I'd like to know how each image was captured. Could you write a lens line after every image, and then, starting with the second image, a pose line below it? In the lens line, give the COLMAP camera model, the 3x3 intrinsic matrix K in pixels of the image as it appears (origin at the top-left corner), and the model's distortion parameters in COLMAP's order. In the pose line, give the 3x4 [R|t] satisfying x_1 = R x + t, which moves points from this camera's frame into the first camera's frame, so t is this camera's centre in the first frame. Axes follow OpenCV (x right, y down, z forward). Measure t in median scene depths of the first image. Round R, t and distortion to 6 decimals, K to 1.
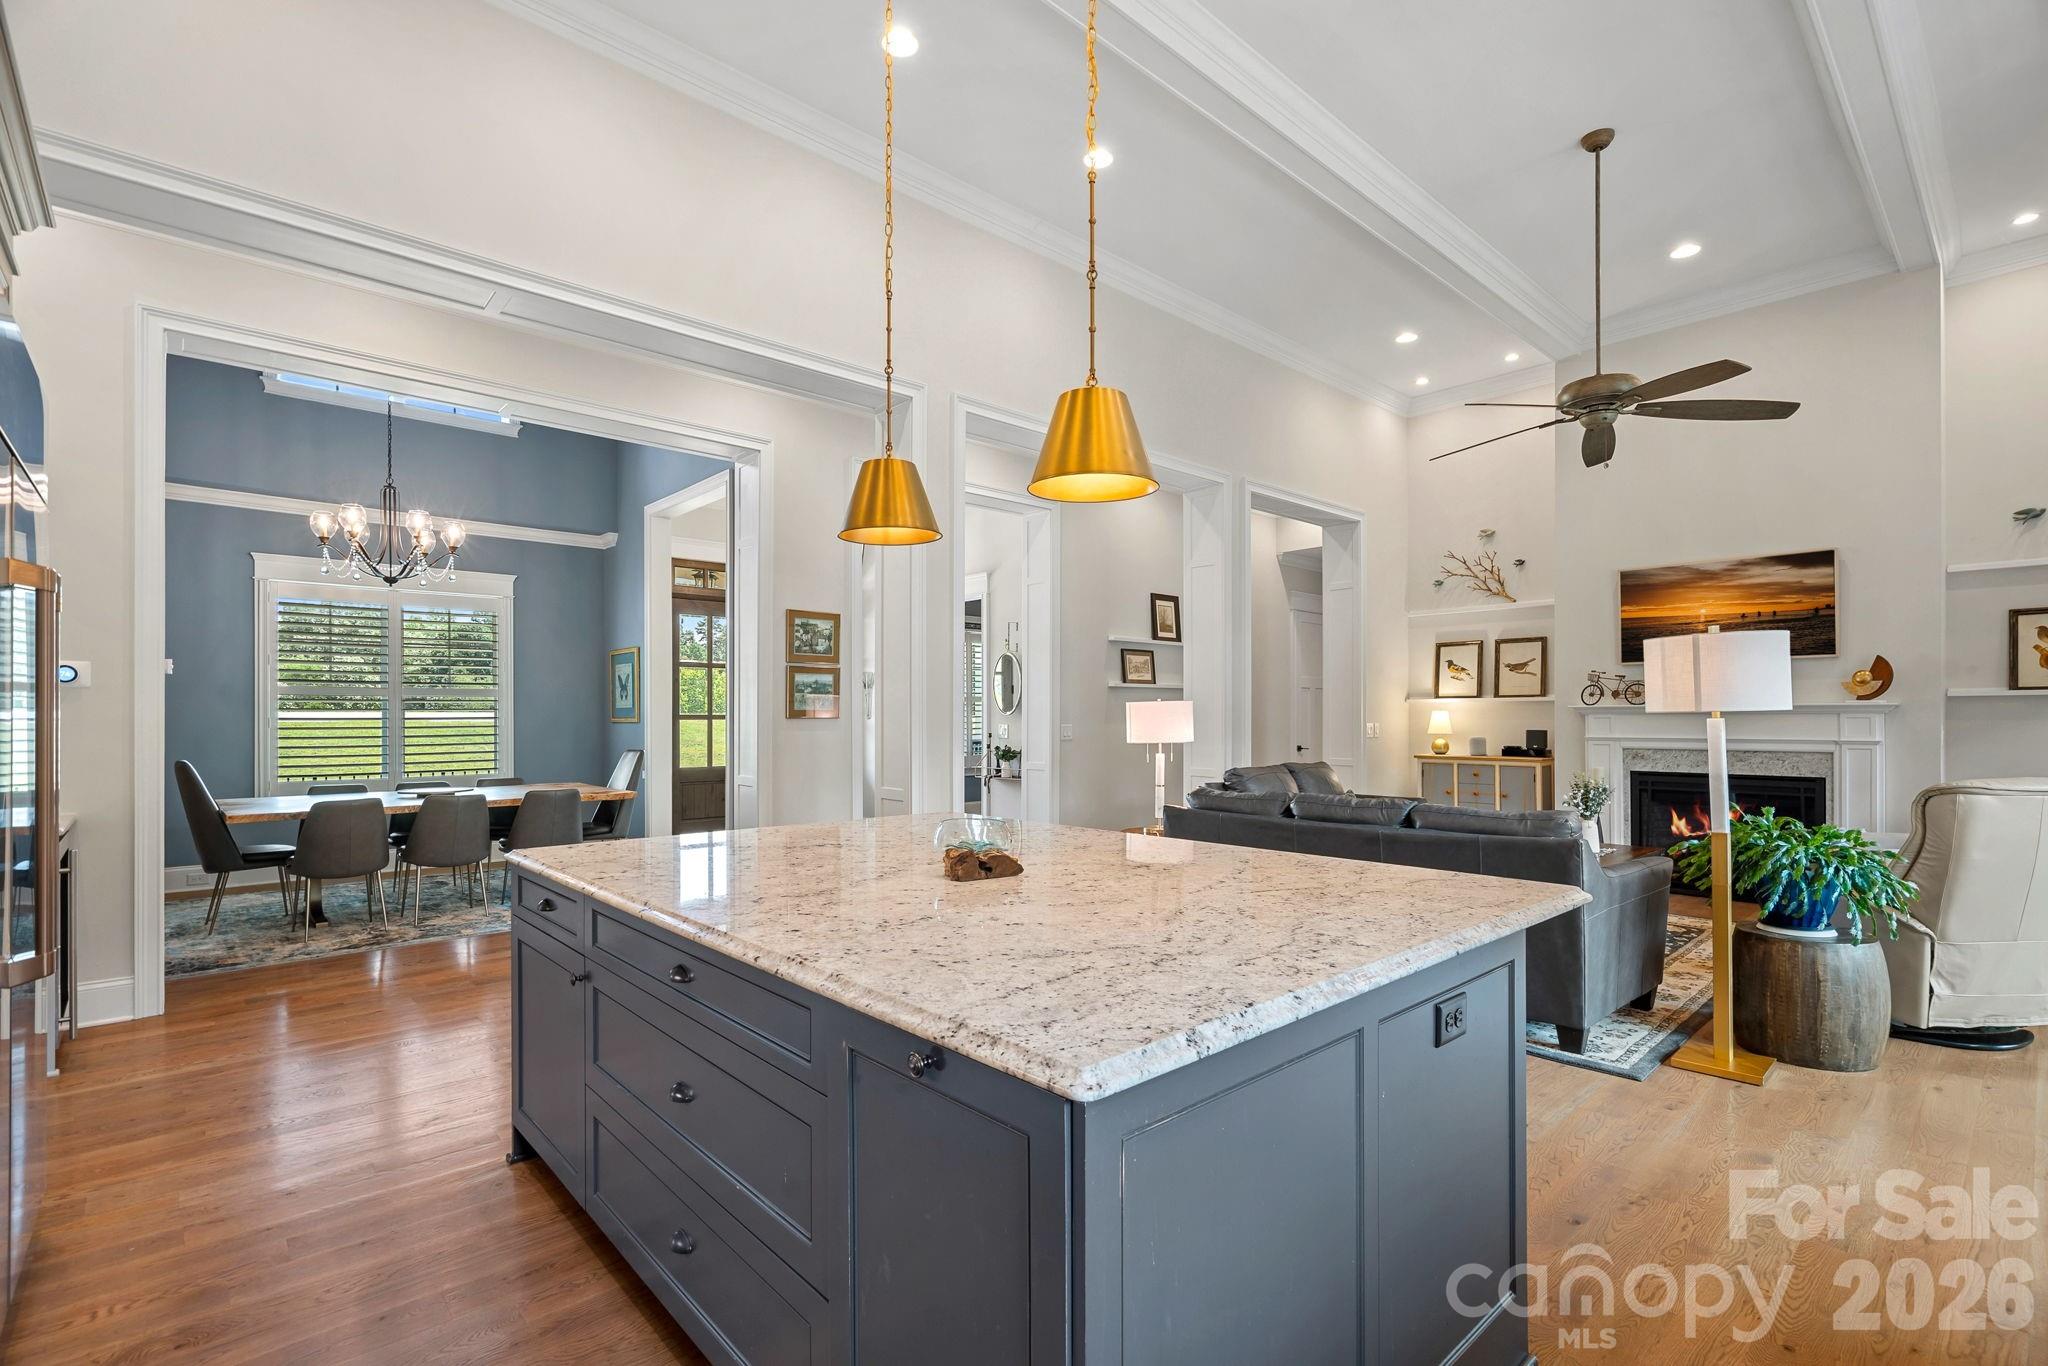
lens RADIAL K [[933.5, 0, 1025.0], [0, 933.5, 709.4], [0, 0, 1]] dist [-0.000012, -0.000004]
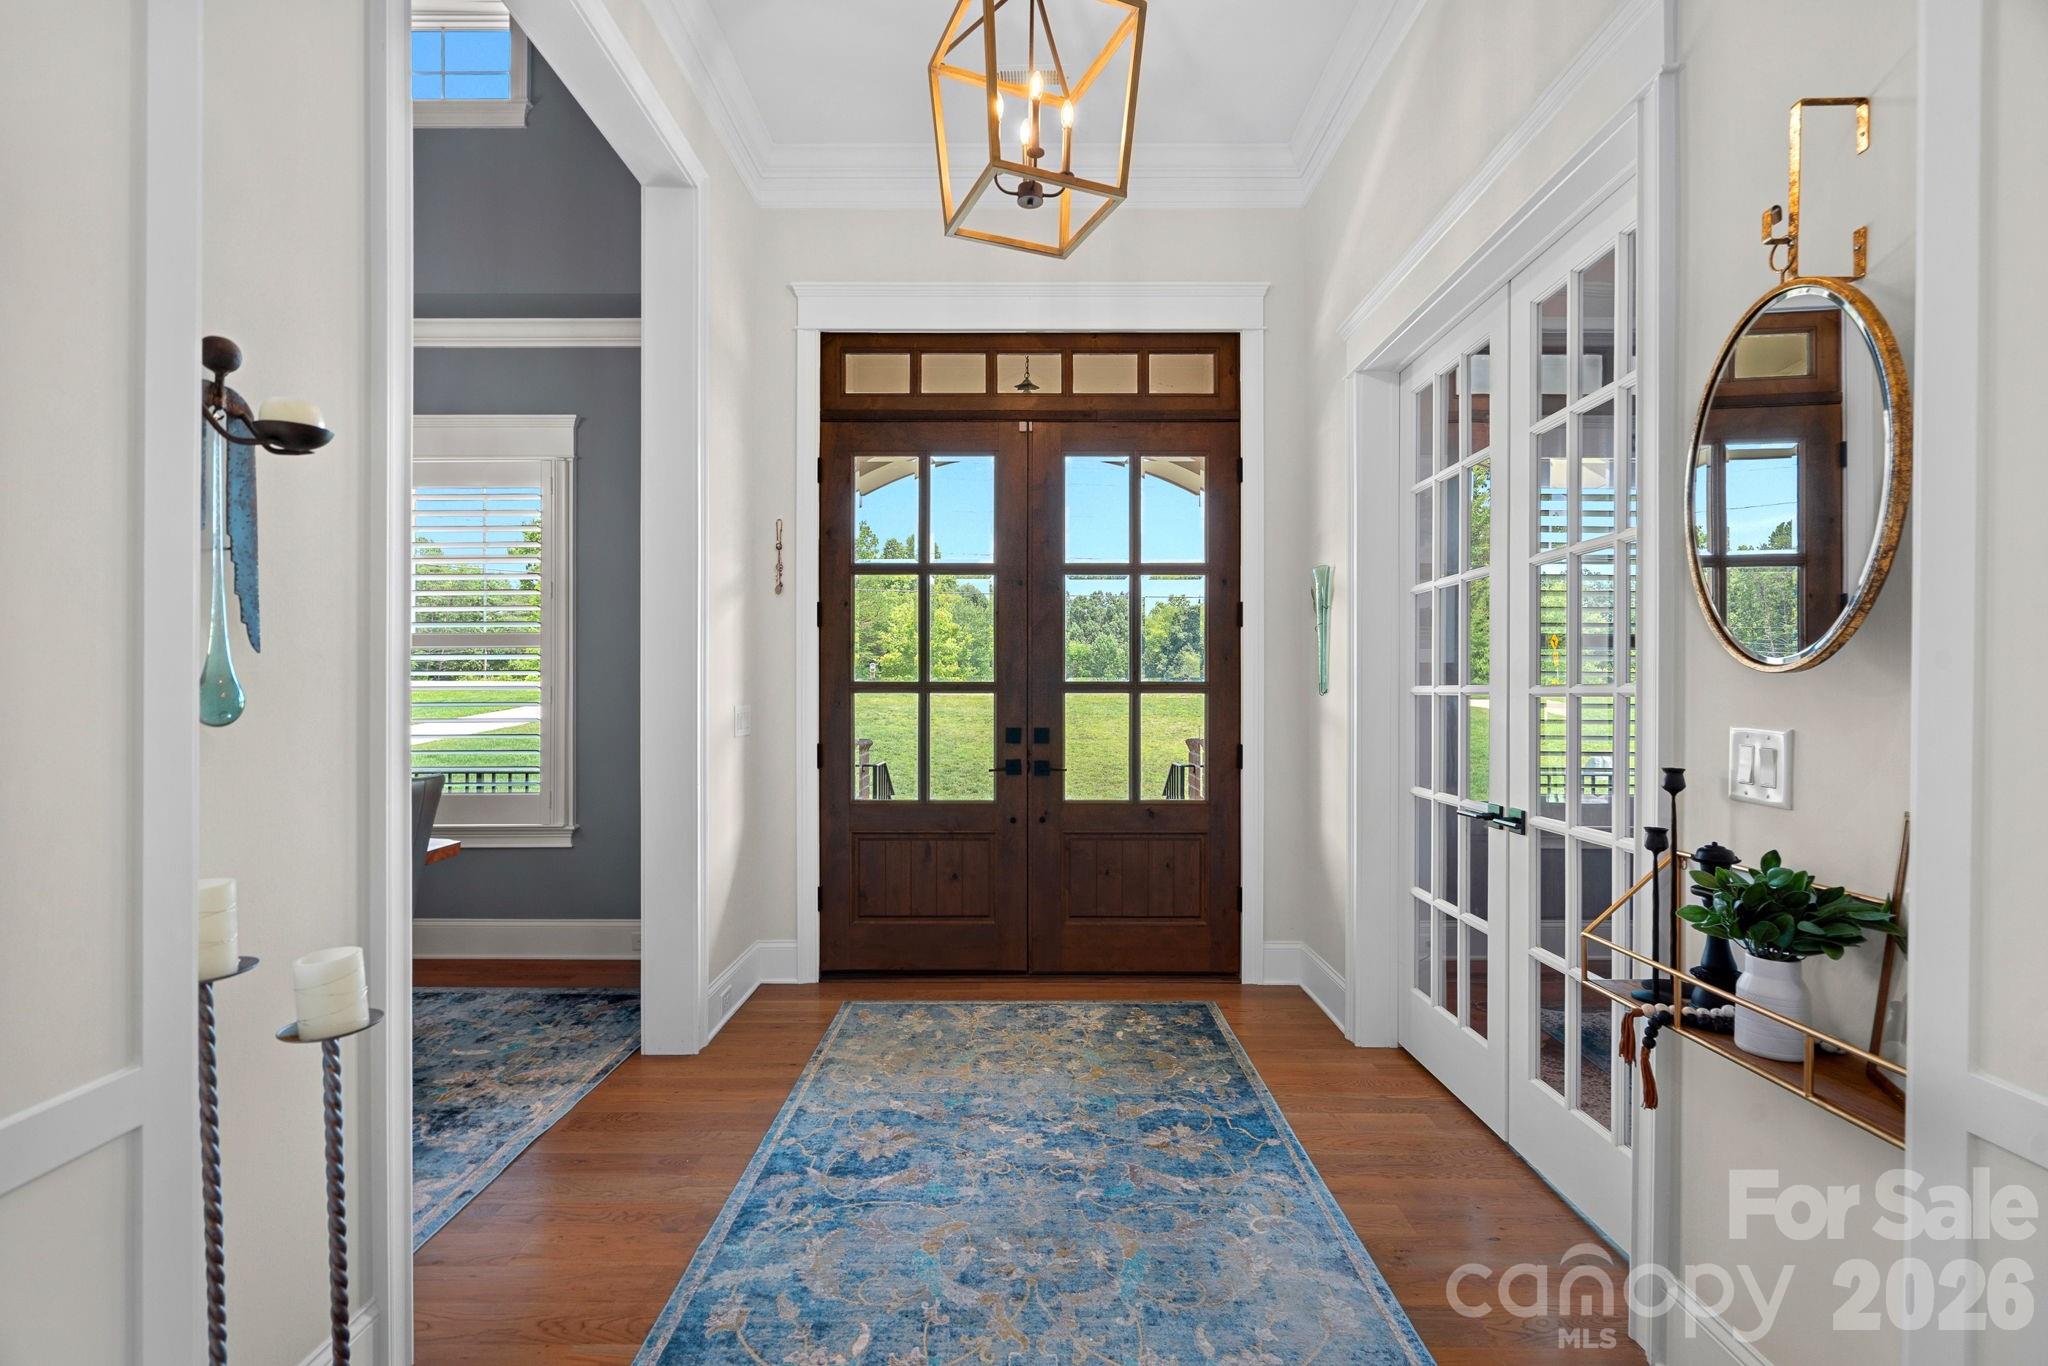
lens RADIAL K [[938.7, 0, 1024.0], [0, 938.7, 683.0], [0, 0, 1]] dist [-0.000354, -0.000020]
pose [[0.740597, -0.002414, -0.671945, -0.006737], [0.001822, 0.999997, -0.001585, 0.007938], [0.671947, -0.000051, 0.740599, 0.784631]]
